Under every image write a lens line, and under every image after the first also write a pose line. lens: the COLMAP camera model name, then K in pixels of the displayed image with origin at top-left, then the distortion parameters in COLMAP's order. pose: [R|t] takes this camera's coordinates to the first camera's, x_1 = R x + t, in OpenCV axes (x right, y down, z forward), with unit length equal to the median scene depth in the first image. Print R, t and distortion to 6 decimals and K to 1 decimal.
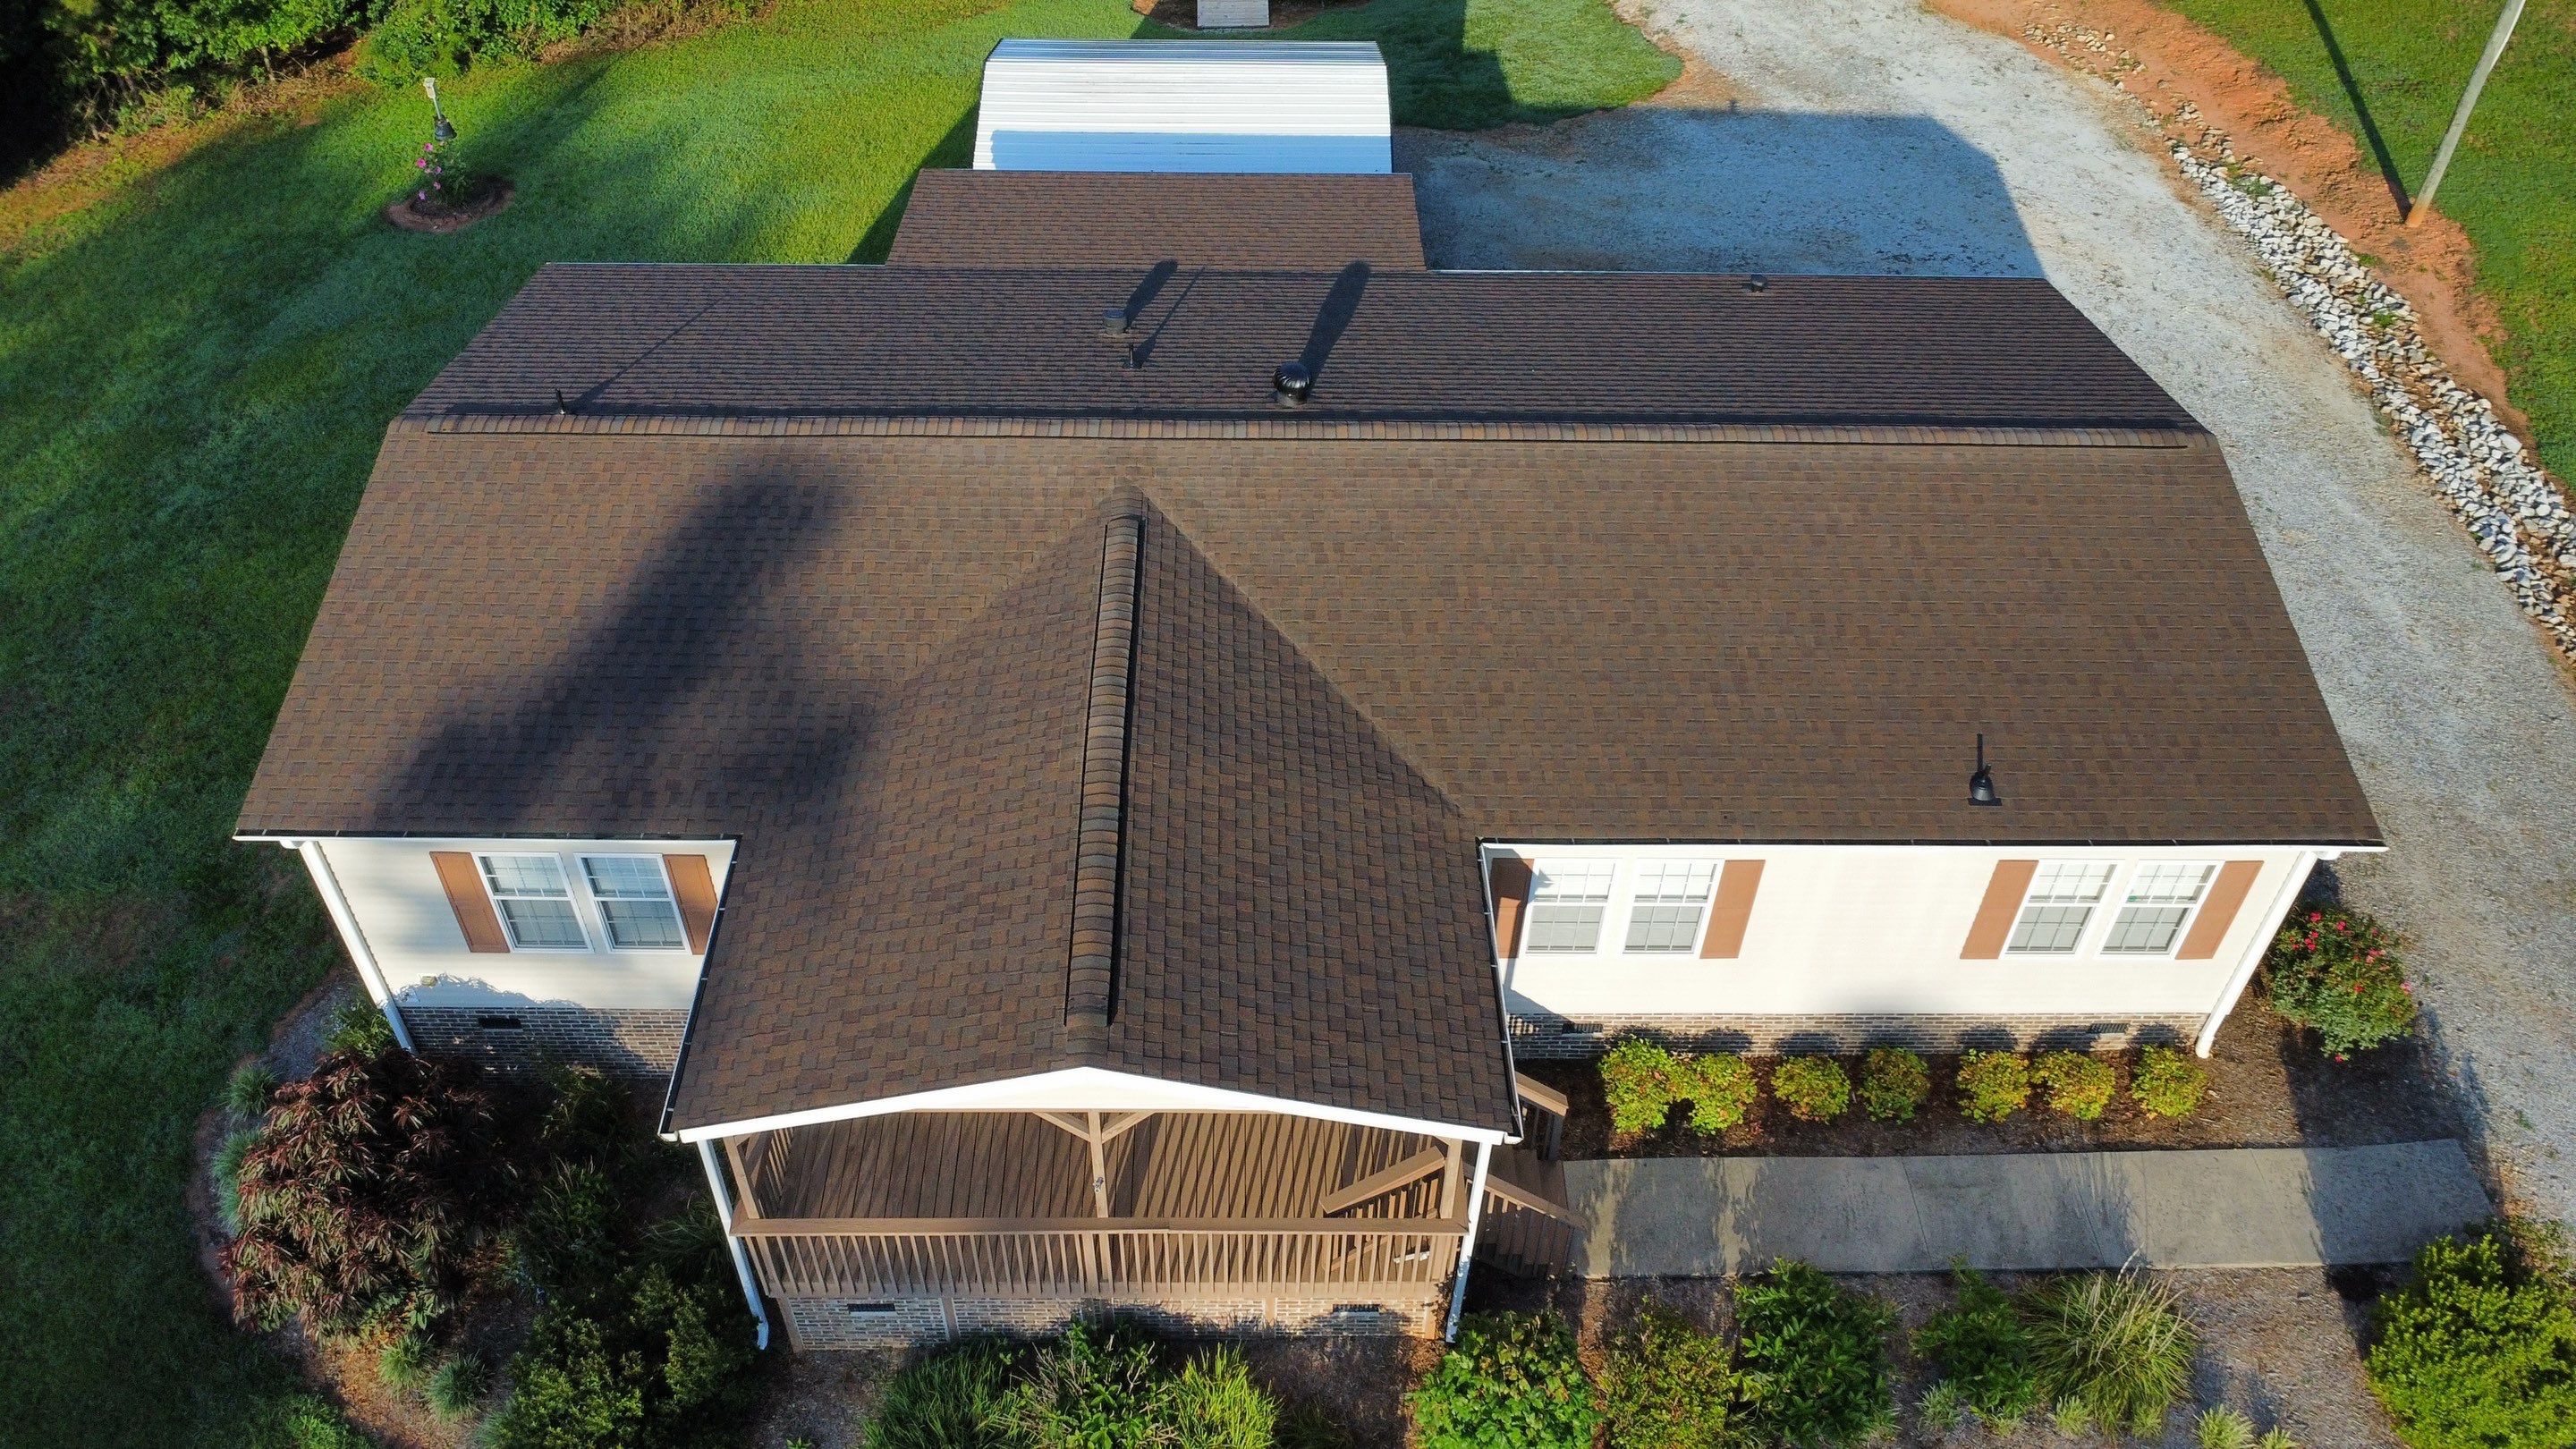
lens RADIAL K [[1866.6, 0, 1281.4], [0, 1866.6, 729.6], [0, 0, 1]] dist [-0.026306, -0.007516]
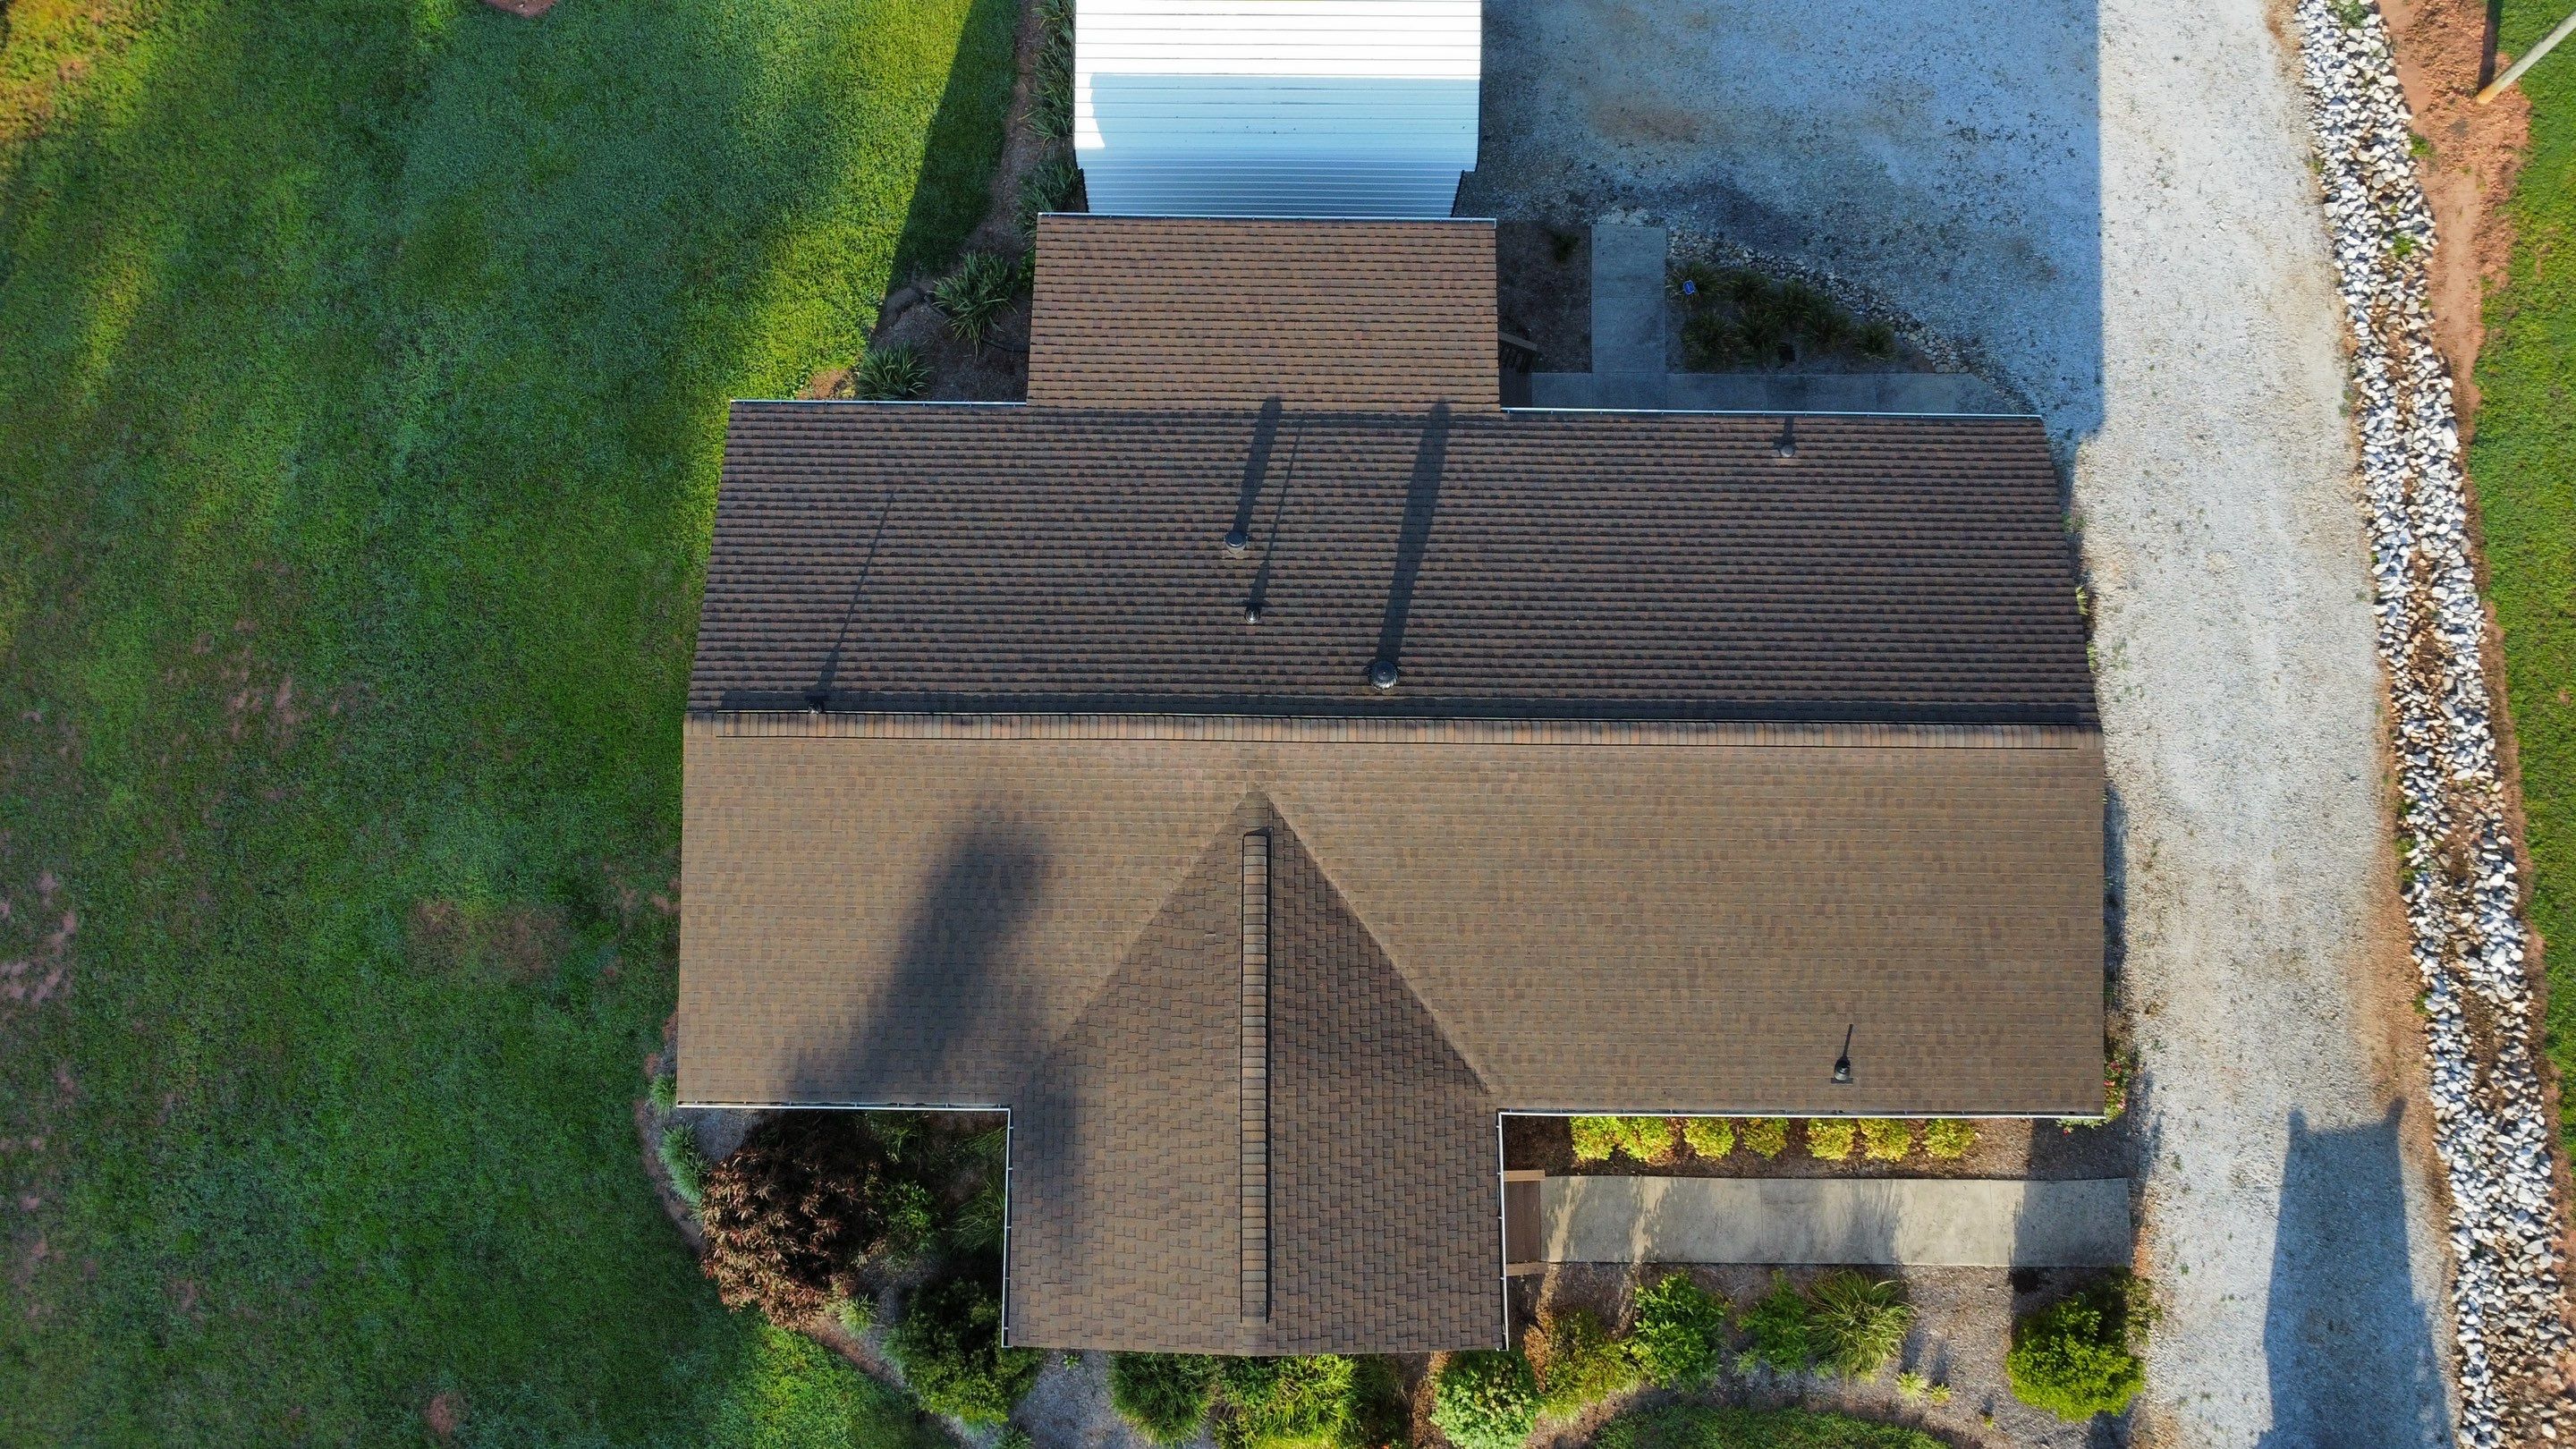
lens RADIAL K [[1866.6, 0, 1281.4], [0, 1866.6, 729.6], [0, 0, 1]] dist [-0.026306, -0.007516]
pose [[0.999835, 0.016424, -0.007785, -0.058318], [-0.009252, 0.828576, 0.559801, -0.956228], [0.015645, -0.559636, 0.828591, -0.076032]]
